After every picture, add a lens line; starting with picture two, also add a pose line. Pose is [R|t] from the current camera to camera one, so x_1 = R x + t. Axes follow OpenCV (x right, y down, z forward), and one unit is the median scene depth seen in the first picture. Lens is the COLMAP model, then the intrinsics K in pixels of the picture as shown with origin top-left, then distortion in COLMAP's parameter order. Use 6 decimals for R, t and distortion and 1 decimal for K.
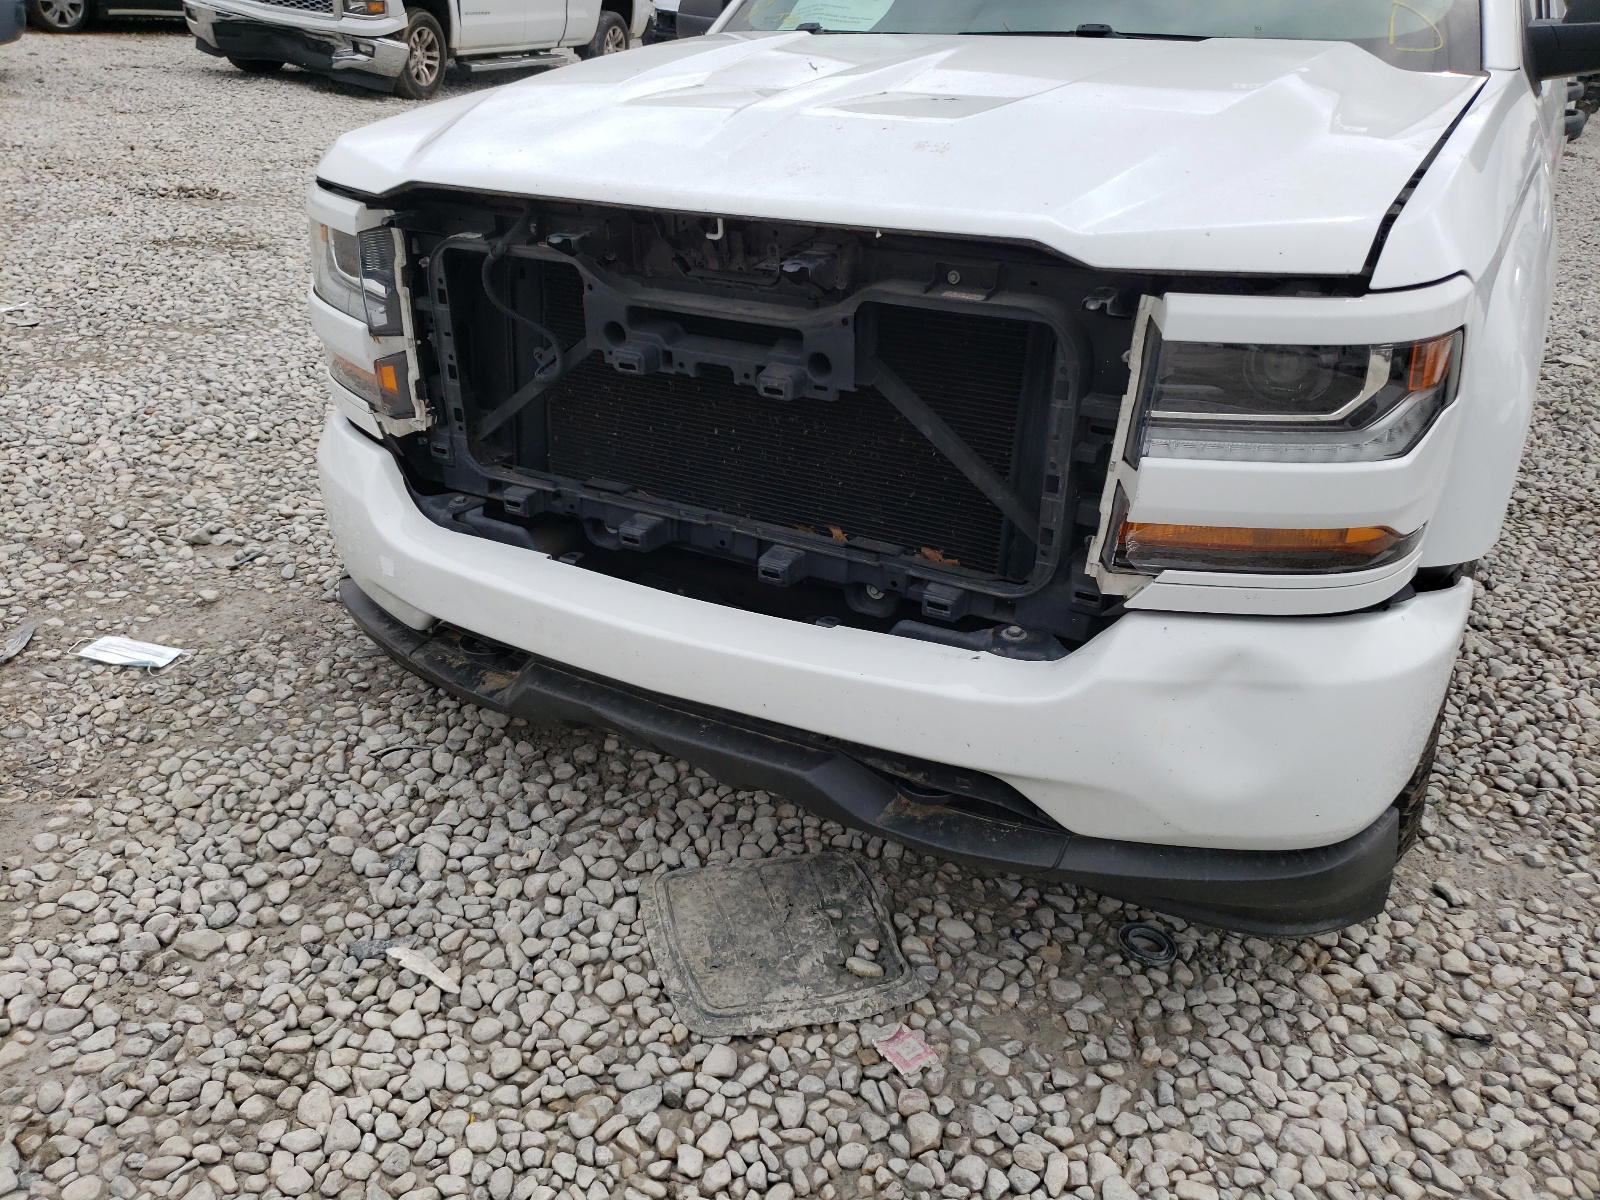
lens RADIAL K [[1225.2, 0, 795.3], [0, 1225.2, 604.1], [0, 0, 1]] dist [0.006273, 0.014952]
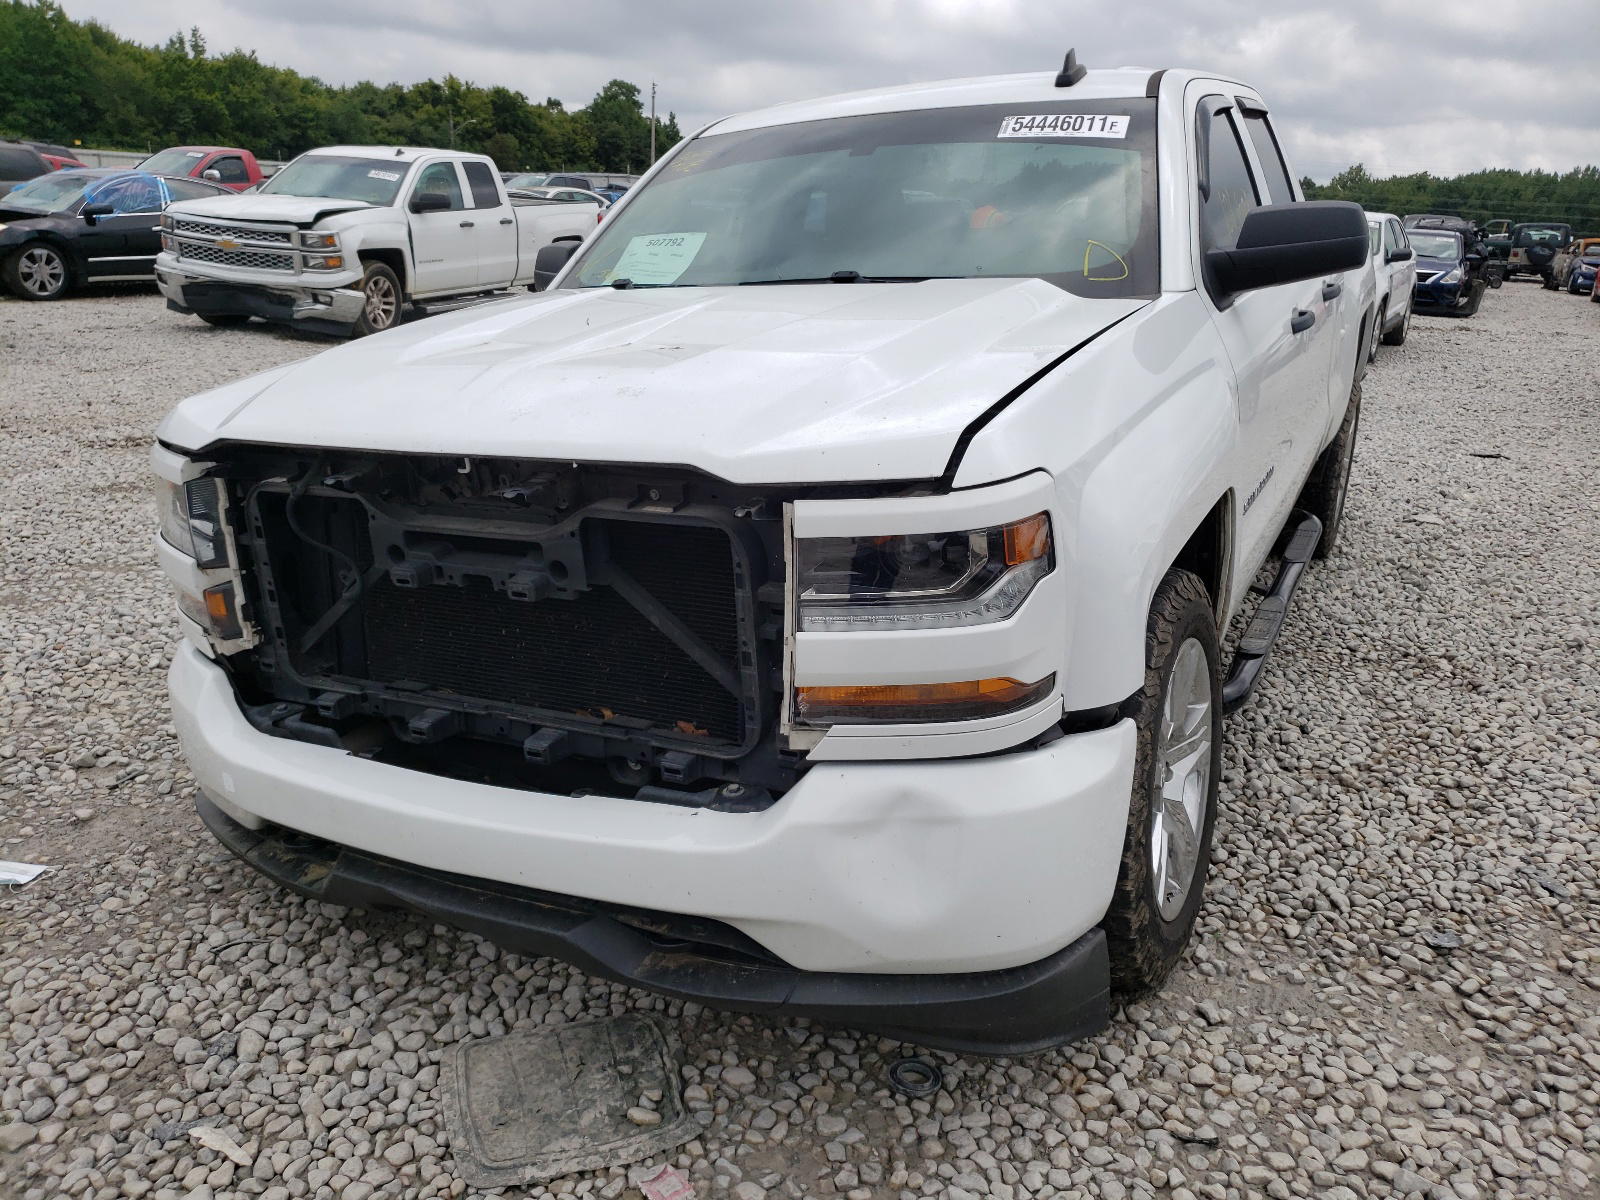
lens RADIAL K [[1225.2, 0, 803.8], [0, 1225.2, 598.5], [0, 0, 1]] dist [0.006273, 0.014952]
pose [[0.997834, -0.061157, 0.024242, 0.186580], [0.064274, 0.984843, -0.161102, 0.029110], [-0.014022, 0.162311, 0.986640, -0.132574]]
